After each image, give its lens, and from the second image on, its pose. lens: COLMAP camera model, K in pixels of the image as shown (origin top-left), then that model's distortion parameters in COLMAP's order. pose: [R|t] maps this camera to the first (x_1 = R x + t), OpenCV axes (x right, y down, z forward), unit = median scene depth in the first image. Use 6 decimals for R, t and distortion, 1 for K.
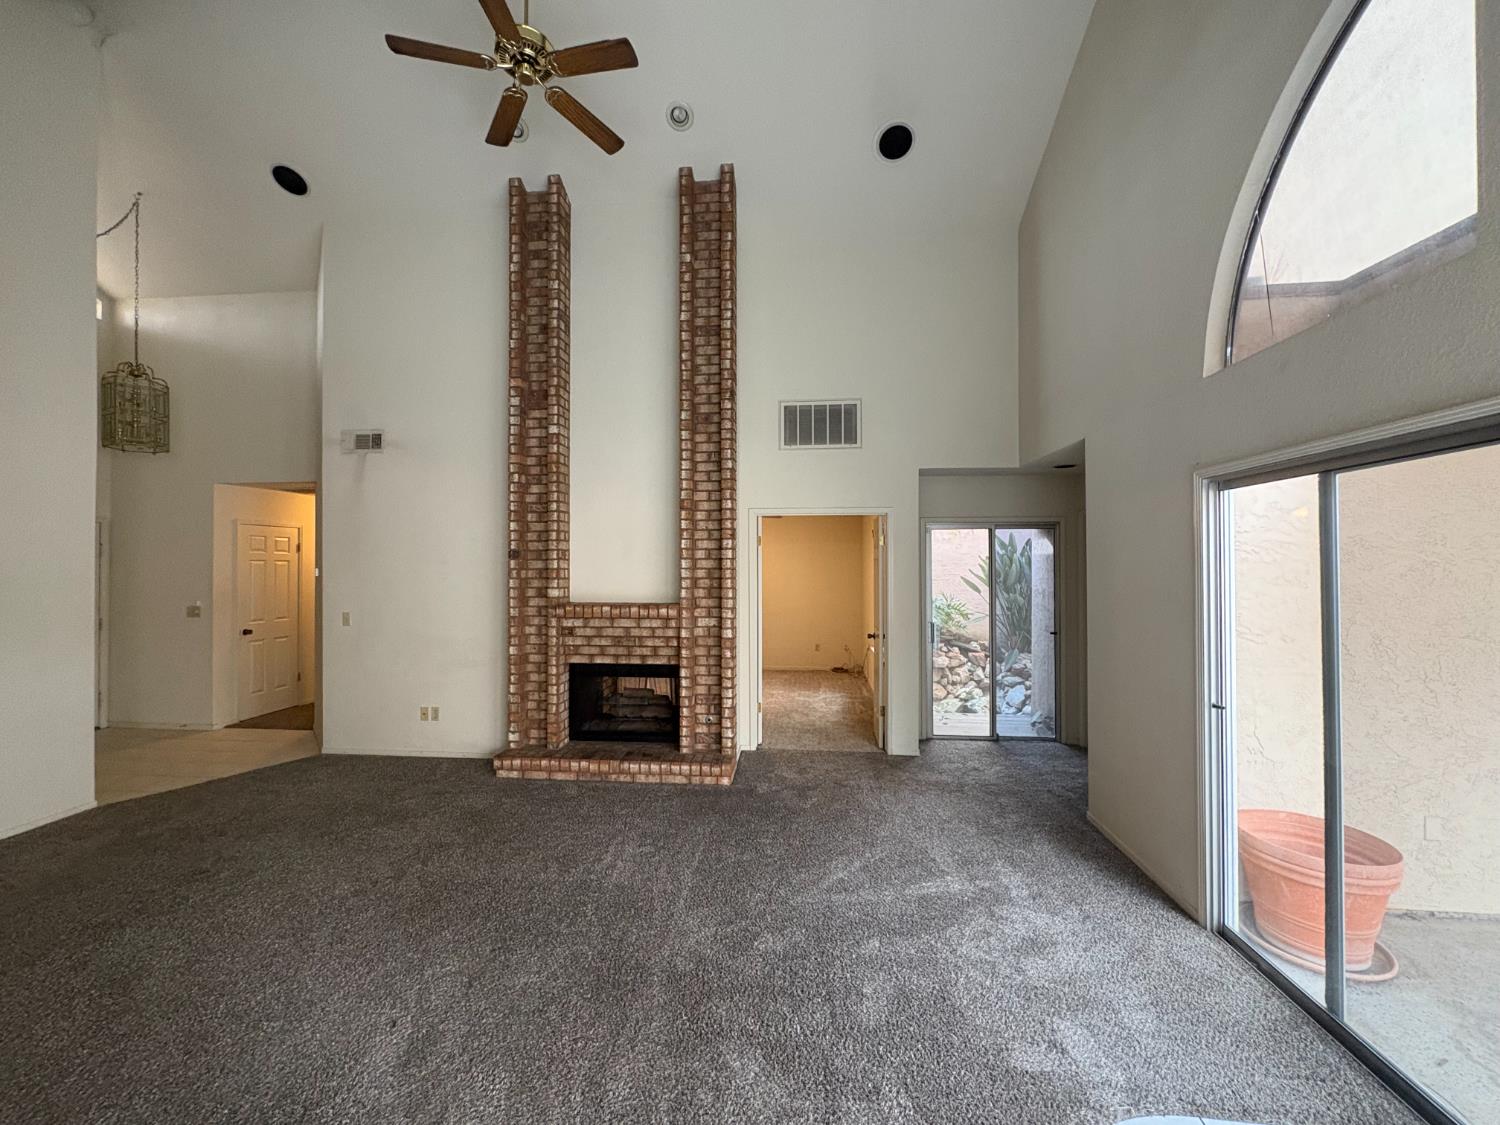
lens RADIAL K [[596.3, 0, 747.4], [0, 596.3, 563.7], [0, 0, 1]] dist [-0.000176, 0.000261]
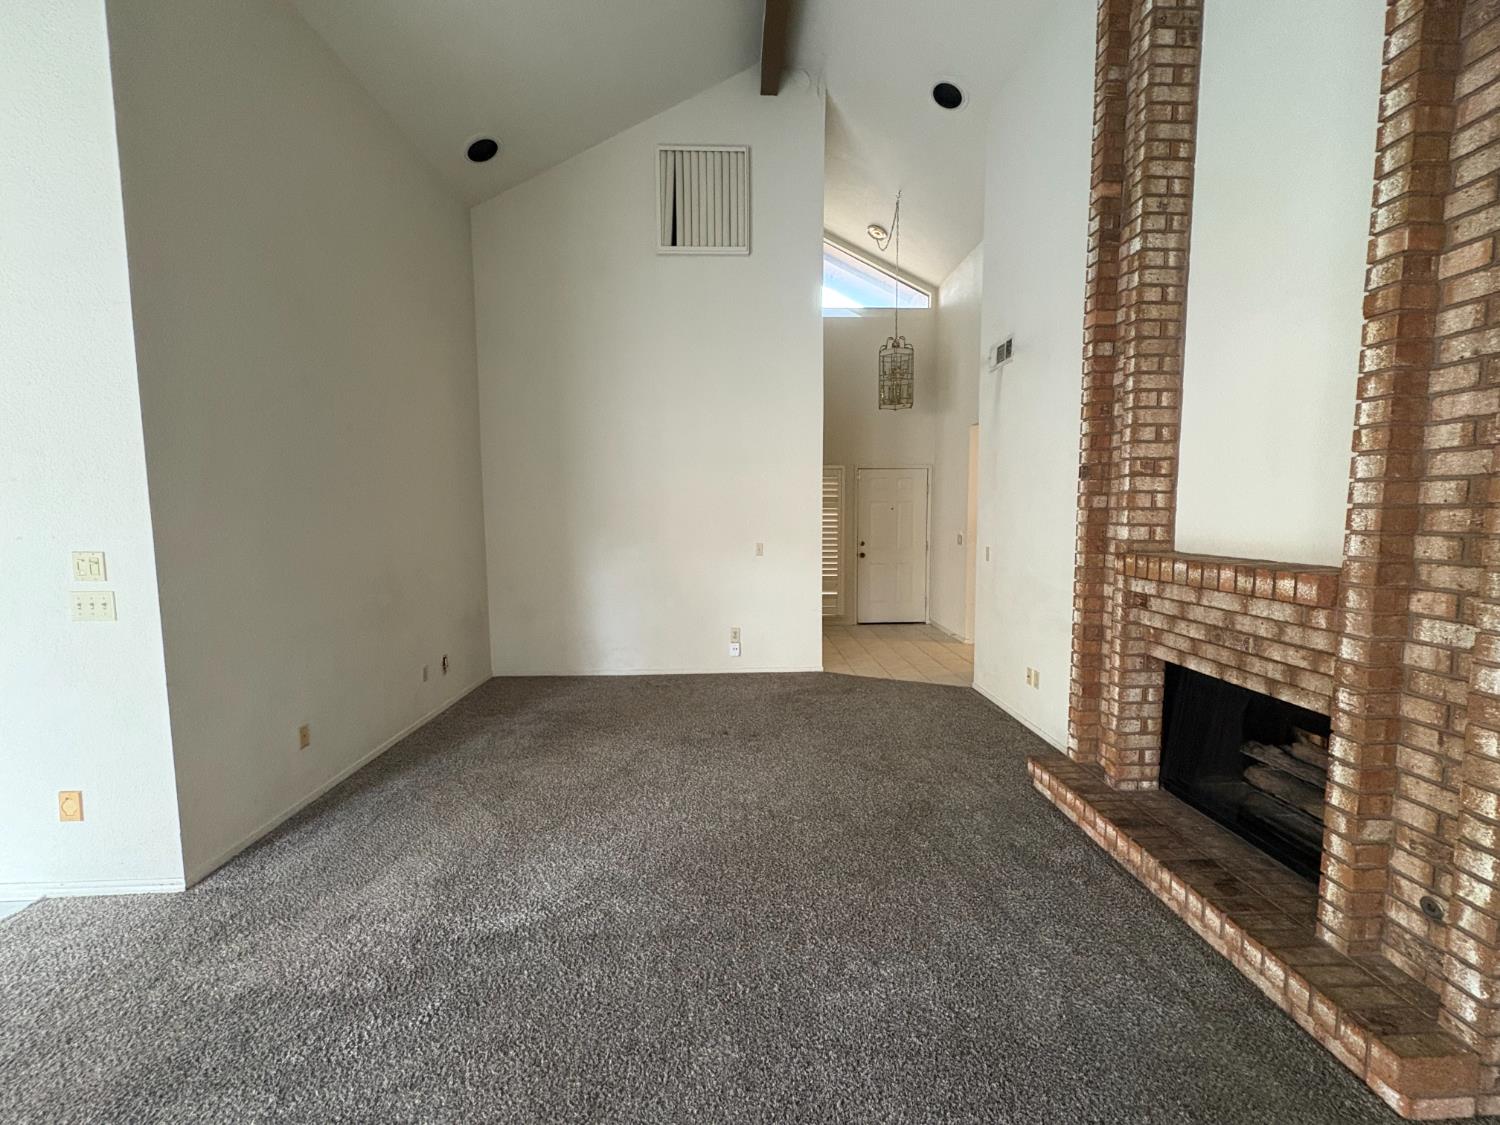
lens RADIAL K [[596.3, 0, 749.4], [0, 596.3, 560.7], [0, 0, 1]] dist [-0.000176, 0.000261]
pose [[0.136384, 0.083730, -0.987111, 0.213002], [0.009106, 0.996274, 0.085765, 0.022601], [0.990614, -0.020686, 0.135114, 0.554779]]
